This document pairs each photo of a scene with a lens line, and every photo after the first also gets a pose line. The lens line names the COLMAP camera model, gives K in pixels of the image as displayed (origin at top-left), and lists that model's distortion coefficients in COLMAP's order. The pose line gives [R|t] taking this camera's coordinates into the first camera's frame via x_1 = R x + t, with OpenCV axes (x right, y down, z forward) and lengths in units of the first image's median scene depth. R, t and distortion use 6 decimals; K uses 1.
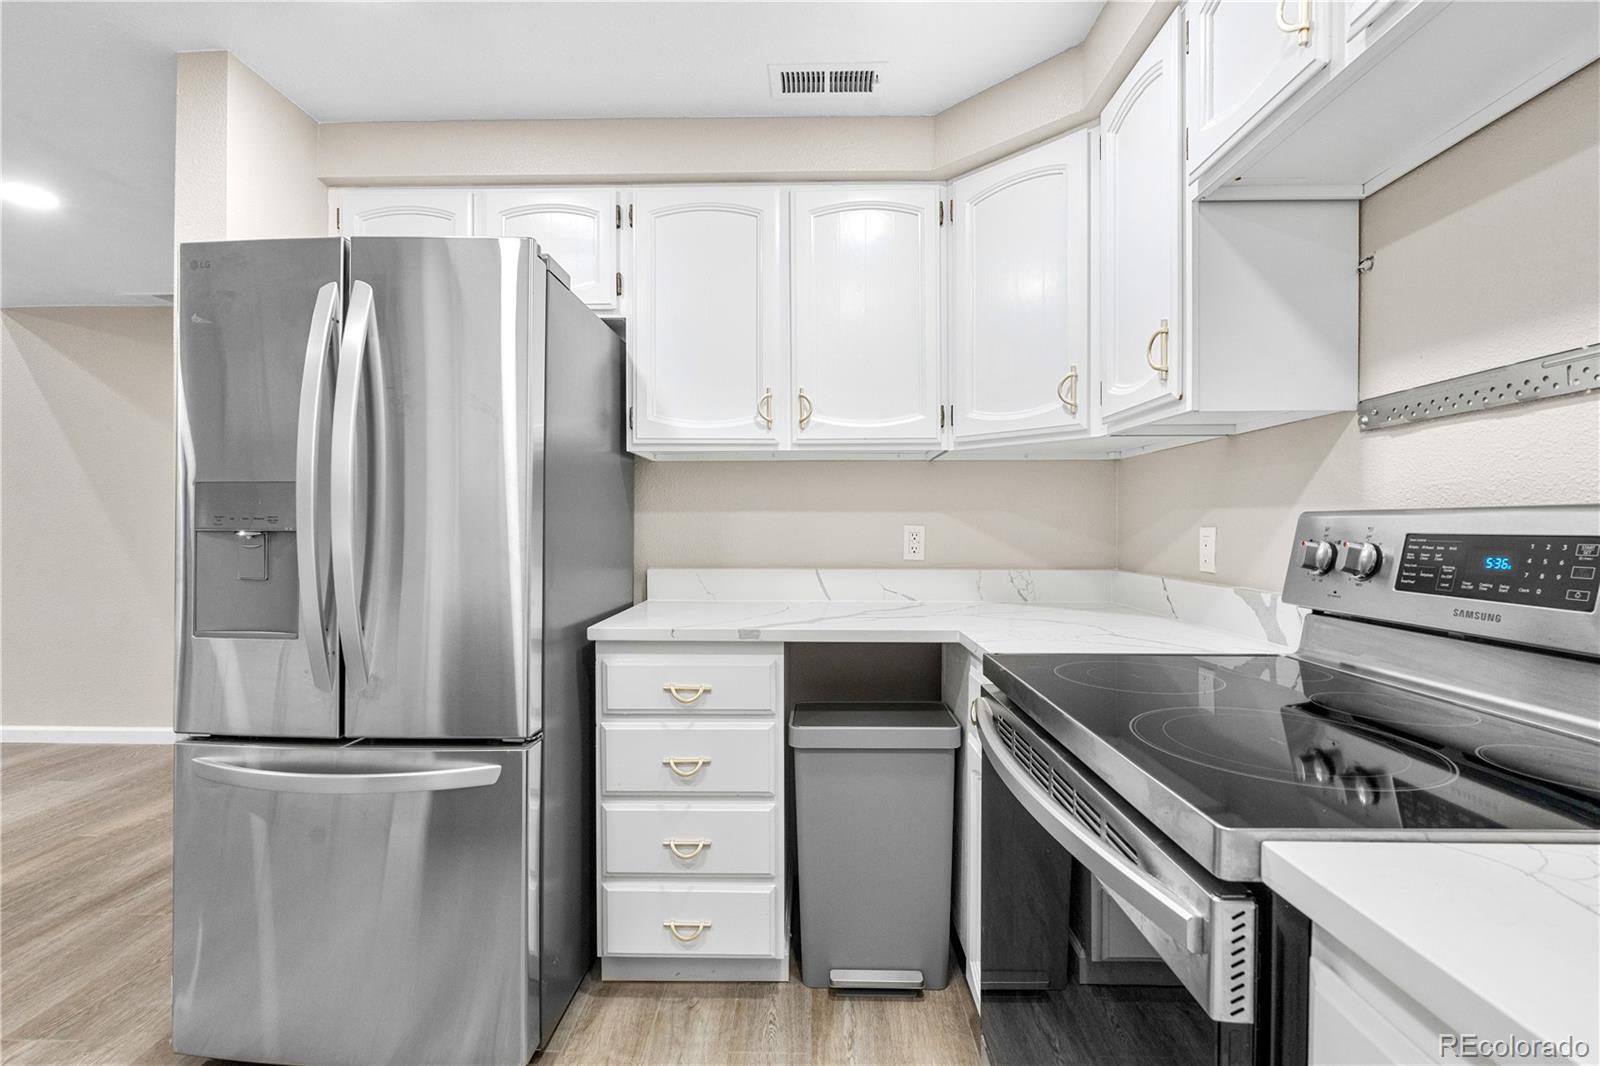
lens RADIAL K [[697.4, 0, 809.3], [0, 697.4, 536.4], [0, 0, 1]] dist [-0.008218, 0.002153]
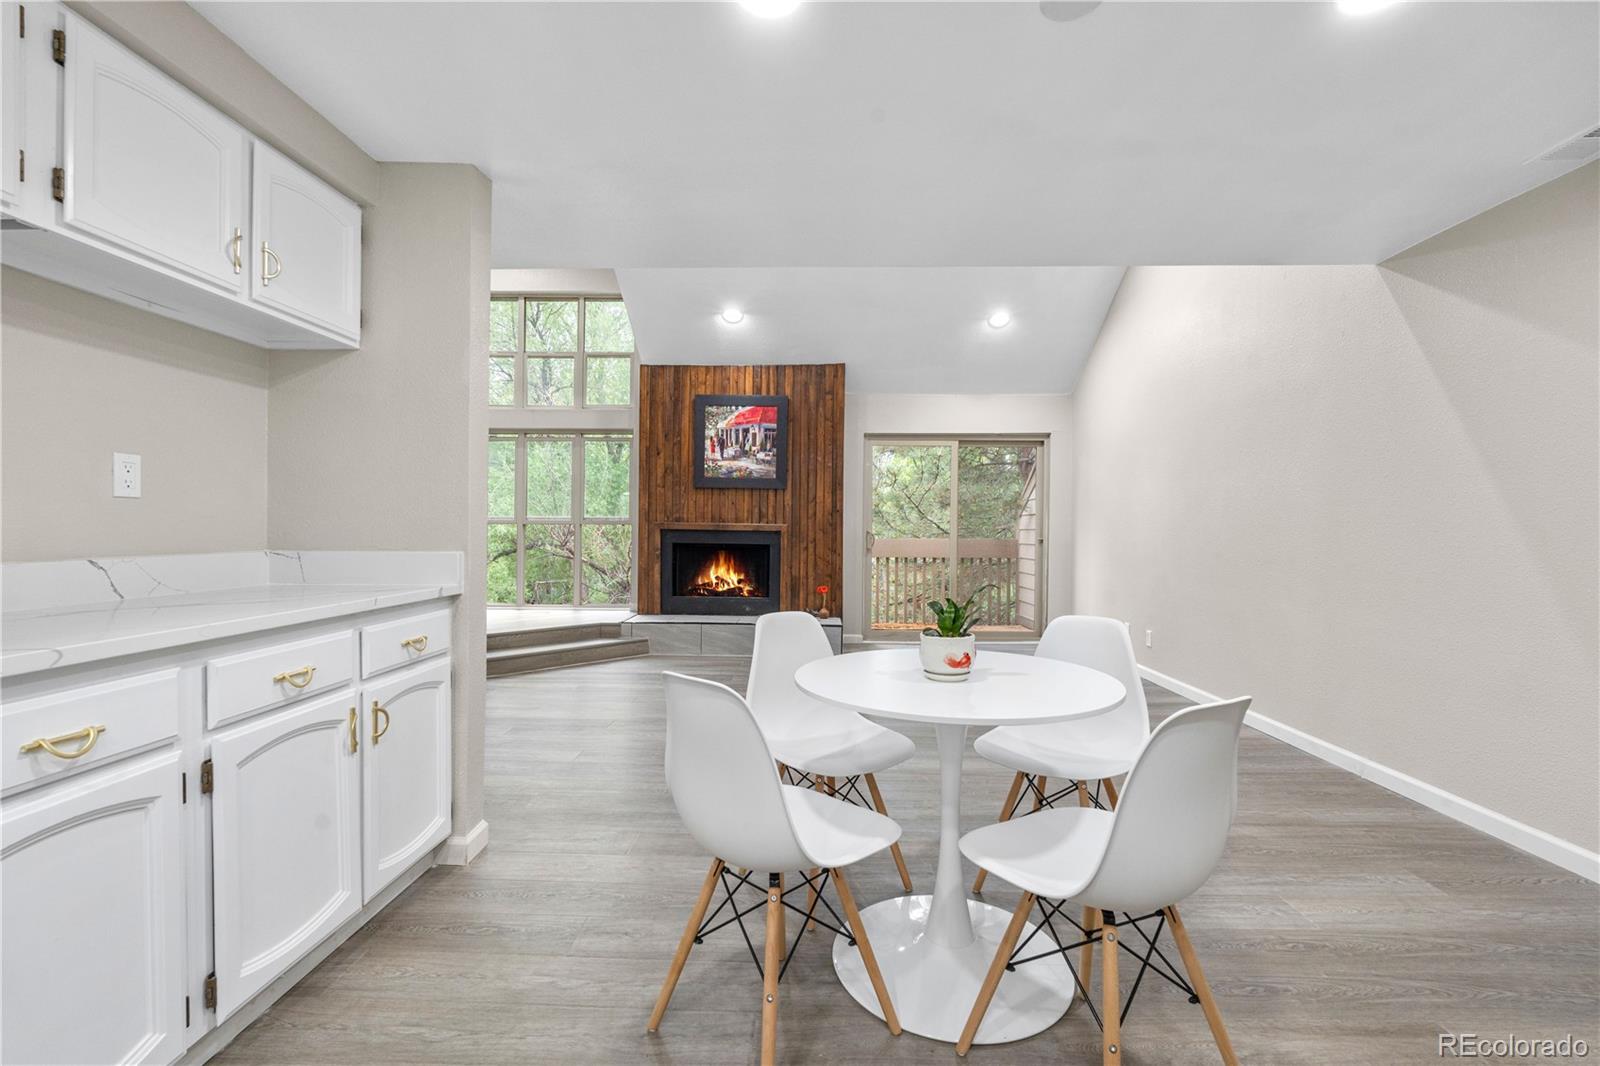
lens RADIAL K [[697.4, 0, 794.8], [0, 697.4, 527.6], [0, 0, 1]] dist [-0.008218, 0.002153]
pose [[-0.023362, -0.005686, -0.999711, -0.385596], [-0.018061, 0.999823, -0.005265, 0.017595], [0.999564, 0.017933, -0.023461, 0.390780]]
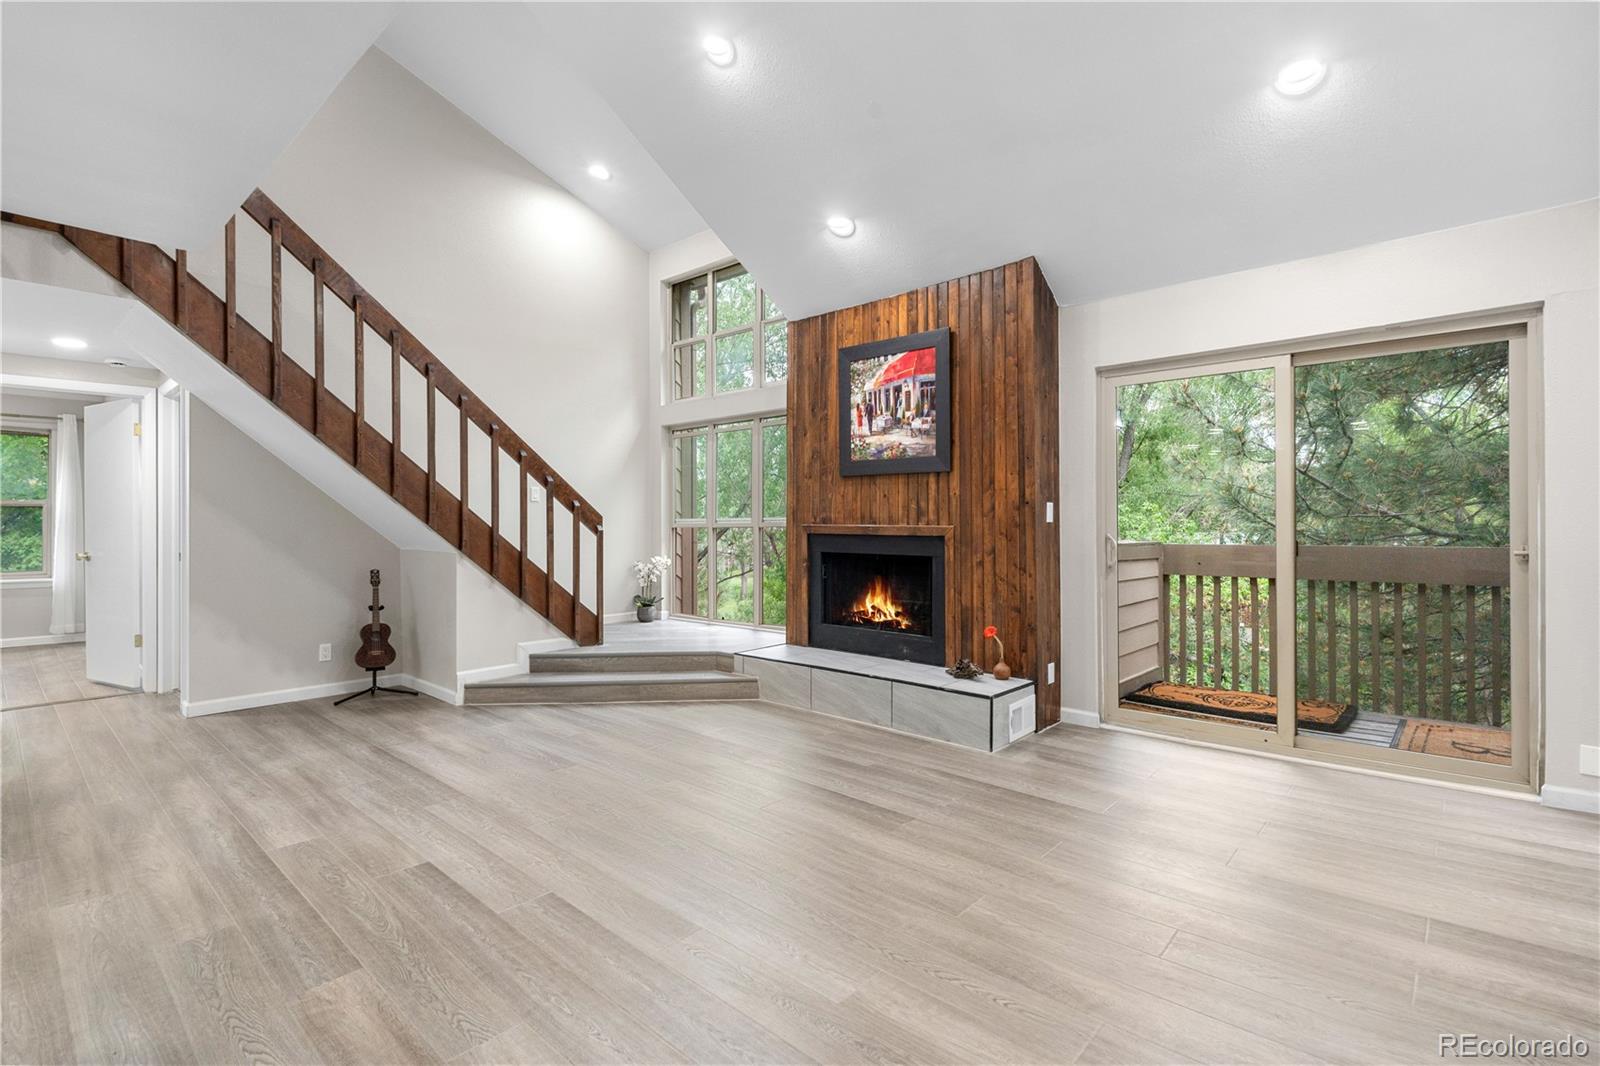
lens RADIAL K [[740.9, 0, 795.0], [0, 740.9, 519.6], [0, 0, 1]] dist [-0.012560, 0.004862]
pose [[-0.671658, -0.002141, -0.740858, -1.293253], [-0.003689, 0.999993, 0.000455, -0.017715], [0.740852, 0.003038, -0.671662, 1.124559]]
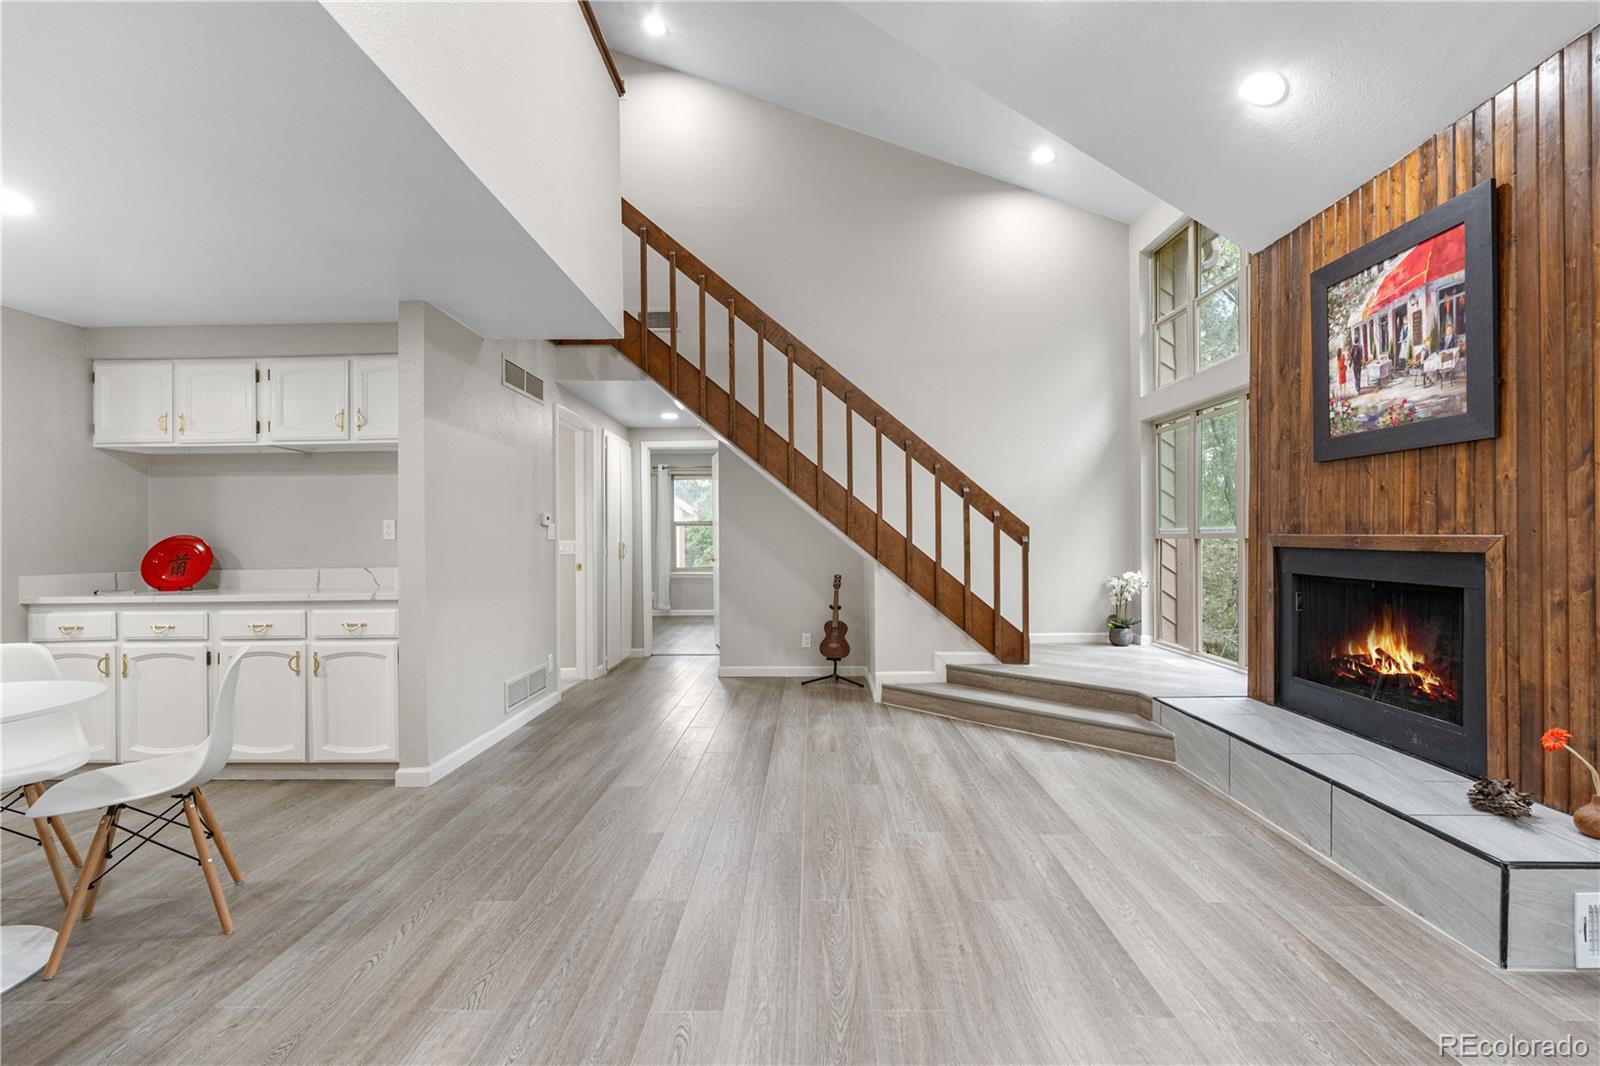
lens RADIAL K [[697.4, 0, 801.8], [0, 697.4, 538.2], [0, 0, 1]] dist [-0.008218, 0.002153]
pose [[-0.999907, 0.006244, 0.012118, -1.870487], [0.006359, 0.999935, 0.009491, -0.014048], [-0.012058, 0.009567, -0.999882, 1.146043]]
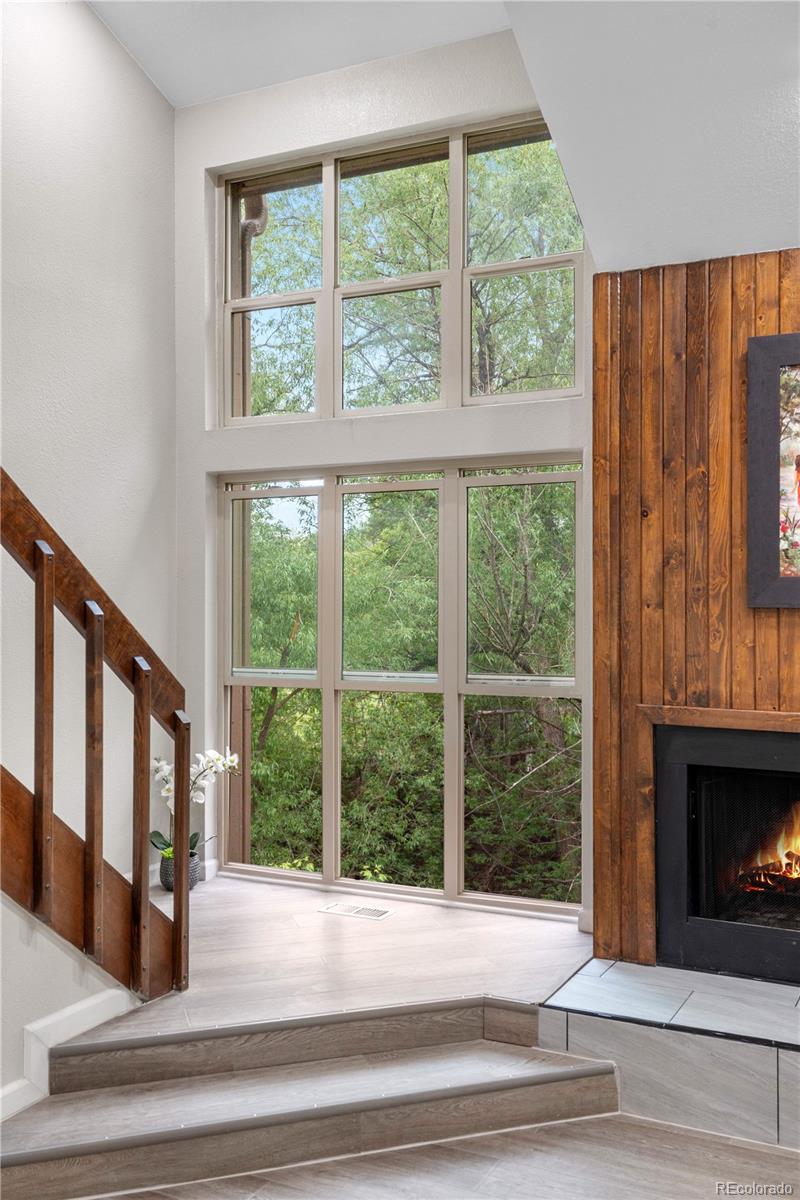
lens RADIAL K [[1122.2, 0, 398.8], [0, 1122.2, 590.0], [0, 0, 1]] dist [0.010794, 0.000000]
pose [[-0.453466, -0.011252, -0.891203, -1.367803], [-0.007646, 0.999933, -0.008735, -0.127974], [0.891241, 0.002853, -0.453521, 0.225511]]
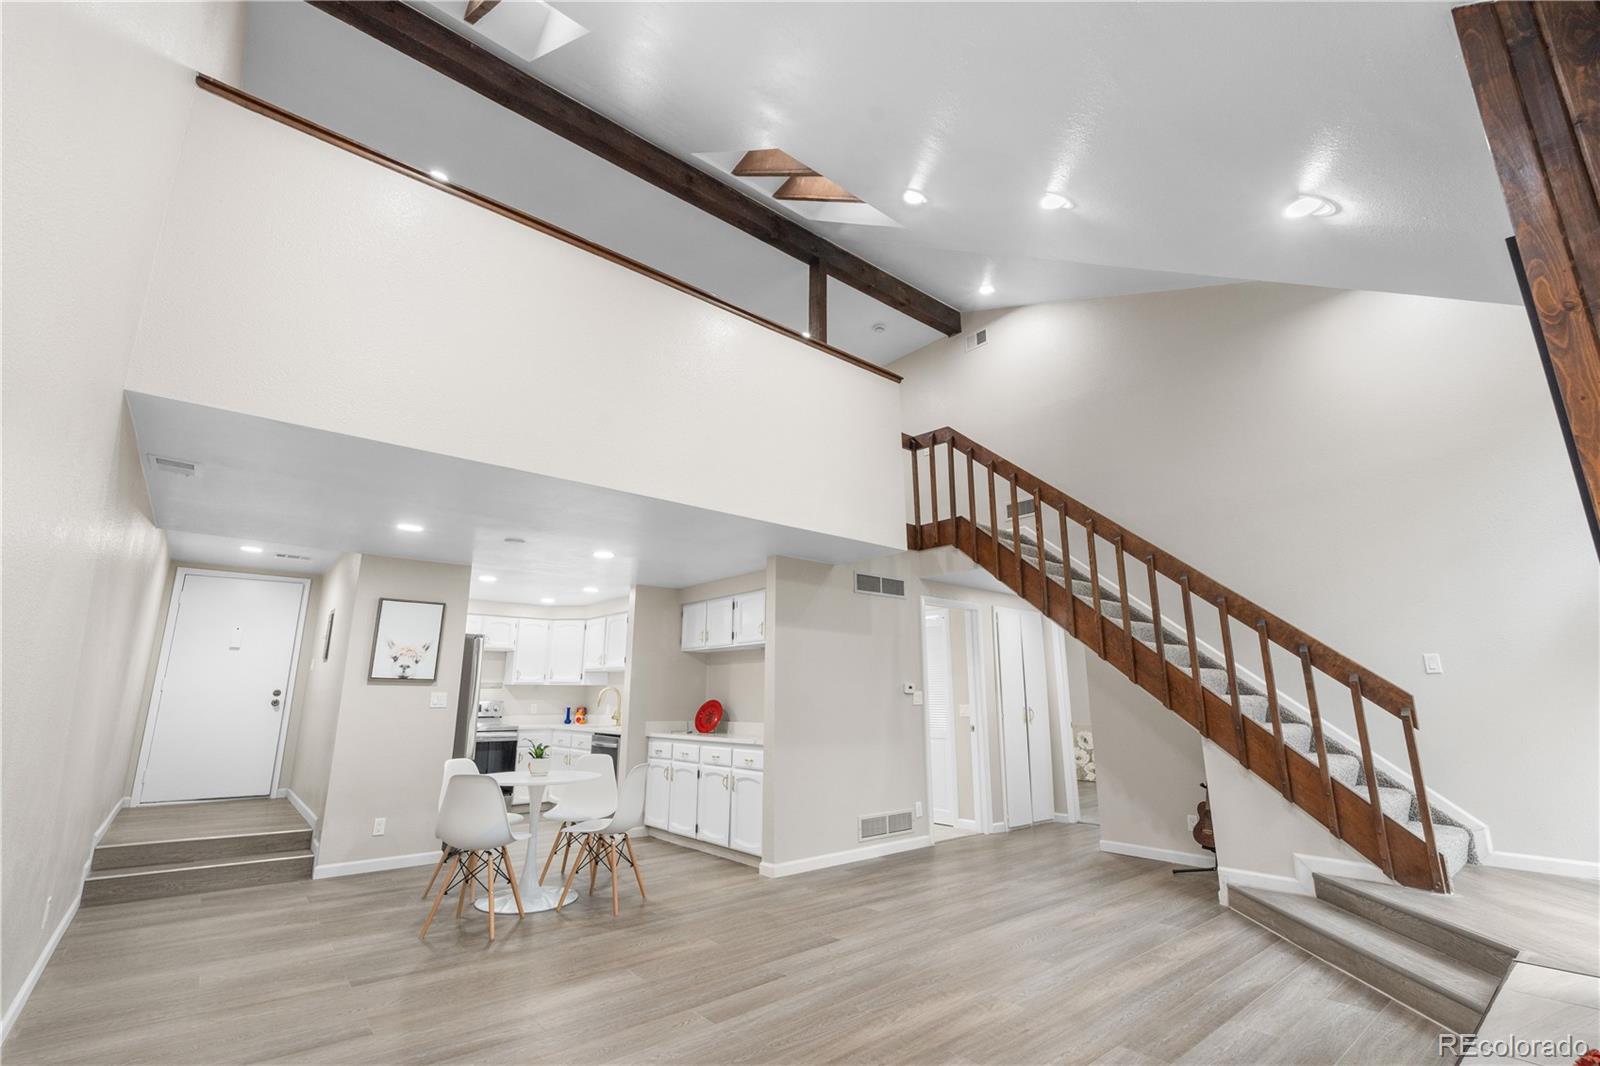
lens RADIAL K [[697.4, 0, 800.8], [0, 697.4, 535.7], [0, 0, 1]] dist [-0.008218, 0.002153]
pose [[-0.649907, 0.171547, 0.740400, -2.681617], [0.006740, 0.975456, -0.220091, -0.036003], [-0.759984, -0.138048, -0.635112, 1.146832]]
